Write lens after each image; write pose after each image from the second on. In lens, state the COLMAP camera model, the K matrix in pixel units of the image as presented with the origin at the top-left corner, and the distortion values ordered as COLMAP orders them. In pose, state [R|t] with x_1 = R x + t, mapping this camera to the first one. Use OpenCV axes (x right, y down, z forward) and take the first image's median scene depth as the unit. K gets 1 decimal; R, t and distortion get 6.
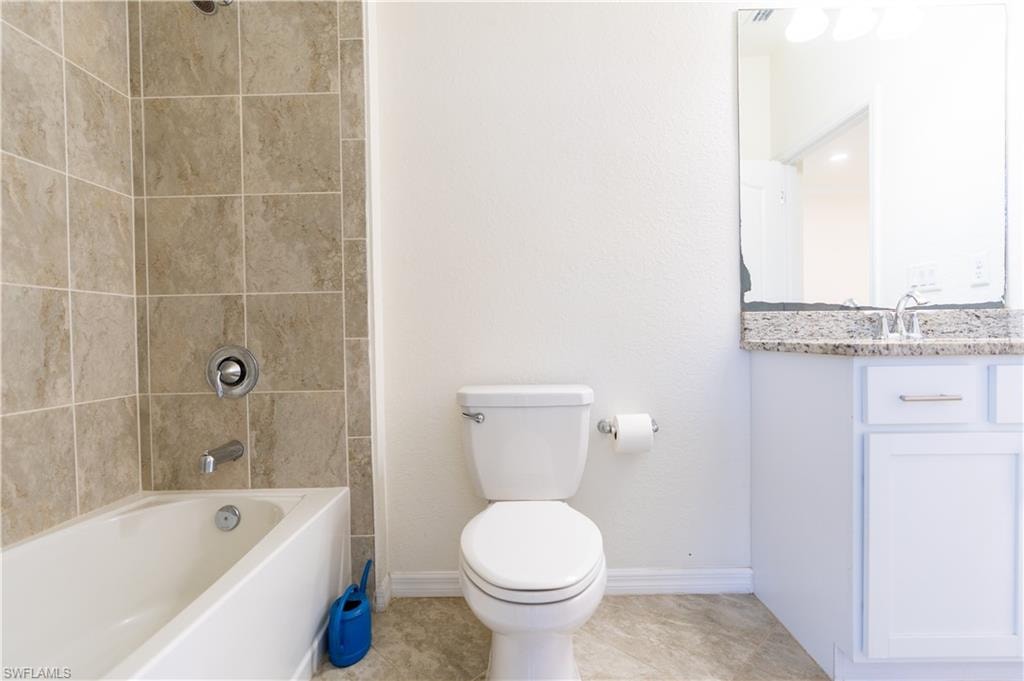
lens RADIAL K [[472.7, 0, 512.9], [0, 472.7, 342.8], [0, 0, 1]] dist [-0.008848, 0.001087]
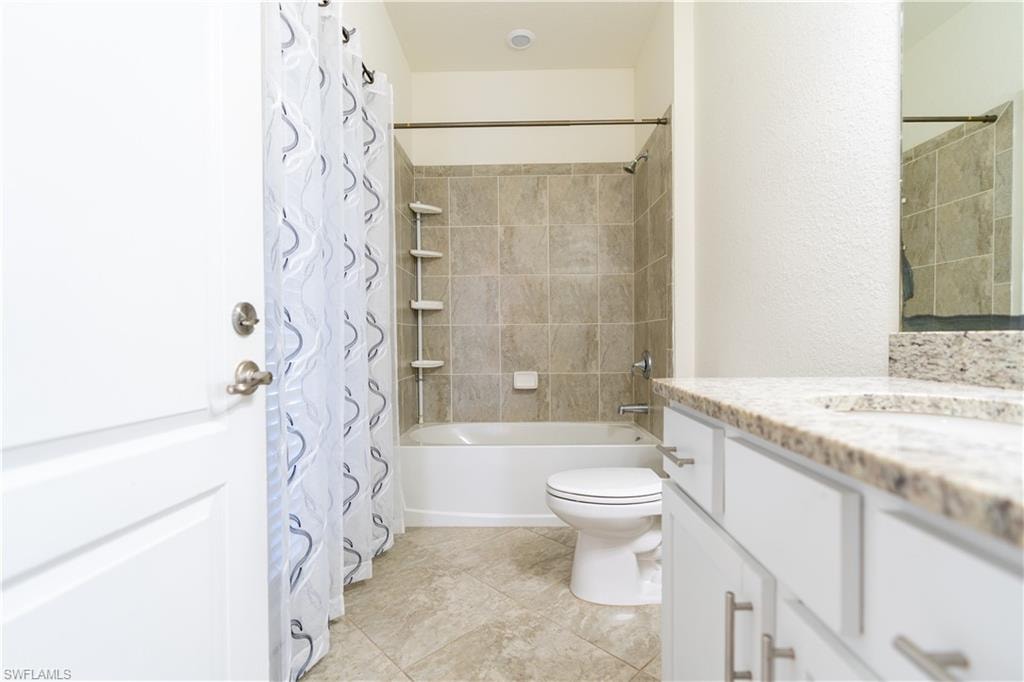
lens RADIAL K [[472.7, 0, 513.5], [0, 472.7, 340.3], [0, 0, 1]] dist [-0.008848, 0.001087]
pose [[-0.011145, 0.022407, -0.999687, 1.221936], [-0.006655, 0.999725, 0.022482, -0.069959], [0.999916, 0.006903, -0.010993, 0.523773]]
